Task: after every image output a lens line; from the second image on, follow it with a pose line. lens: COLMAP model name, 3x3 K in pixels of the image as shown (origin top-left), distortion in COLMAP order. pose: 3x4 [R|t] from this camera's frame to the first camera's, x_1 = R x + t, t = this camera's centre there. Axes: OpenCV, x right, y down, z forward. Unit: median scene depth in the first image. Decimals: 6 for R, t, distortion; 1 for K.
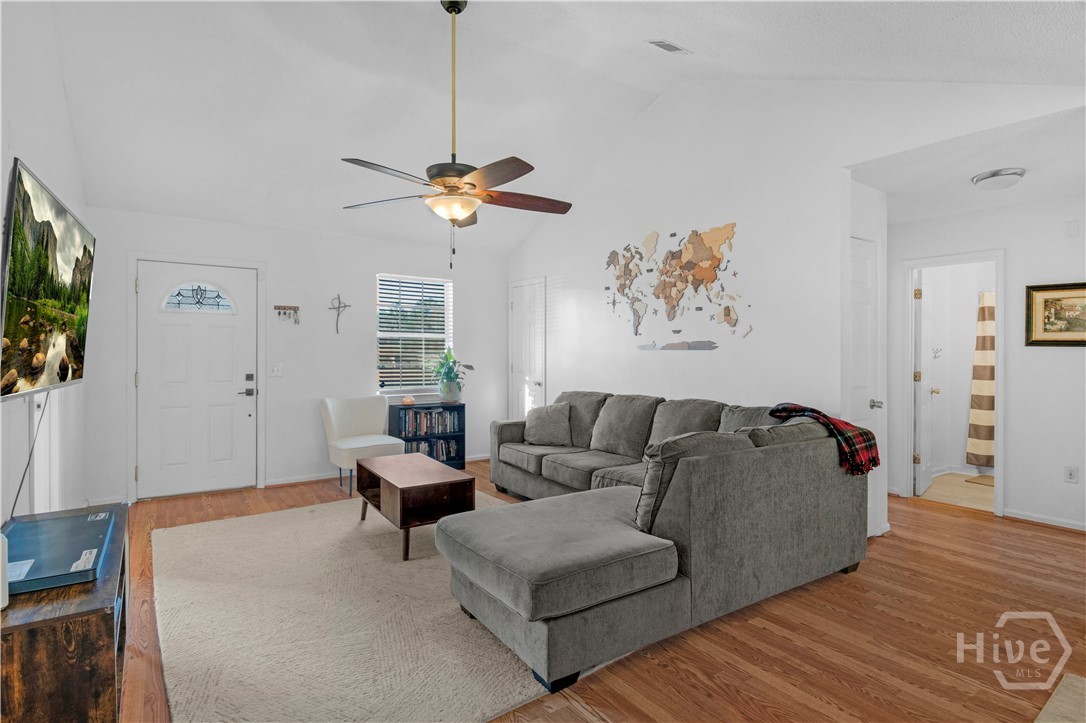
lens RADIAL K [[528.4, 0, 540.4], [0, 528.4, 360.5], [0, 0, 1]] dist [-0.026596, -0.000735]
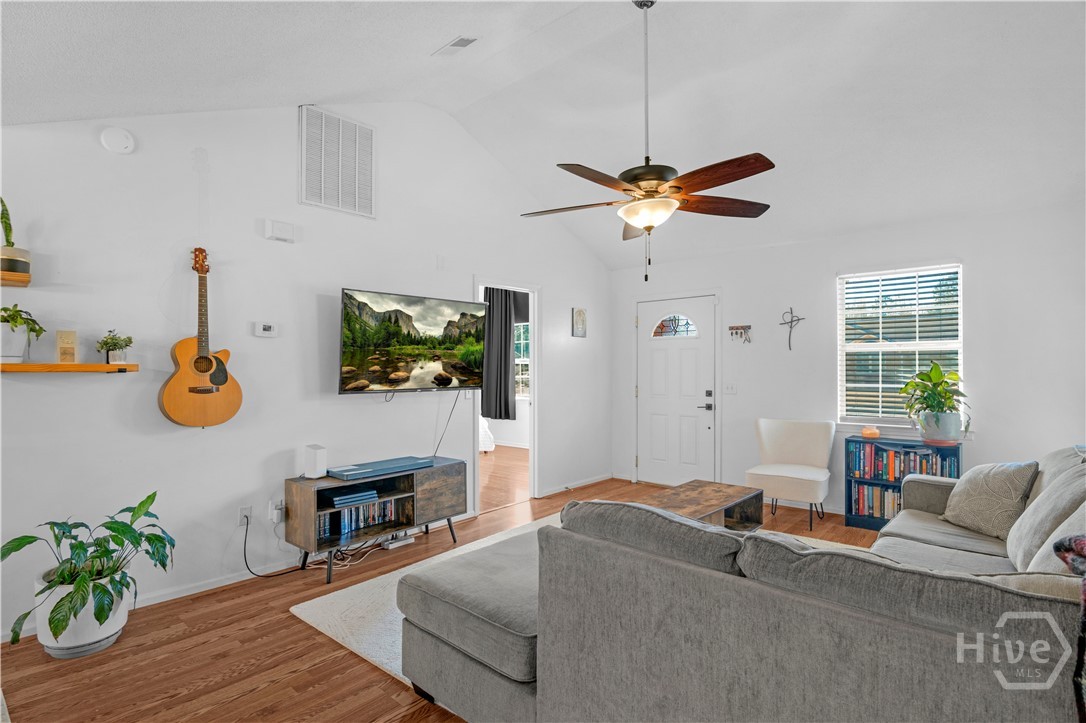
lens RADIAL K [[528.4, 0, 540.2], [0, 528.4, 363.1], [0, 0, 1]] dist [-0.026596, -0.000735]
pose [[0.217739, -0.016589, -0.975866, 0.440368], [-0.009373, 0.999774, -0.019086, -0.007158], [0.975962, 0.013302, 0.217534, 0.395280]]
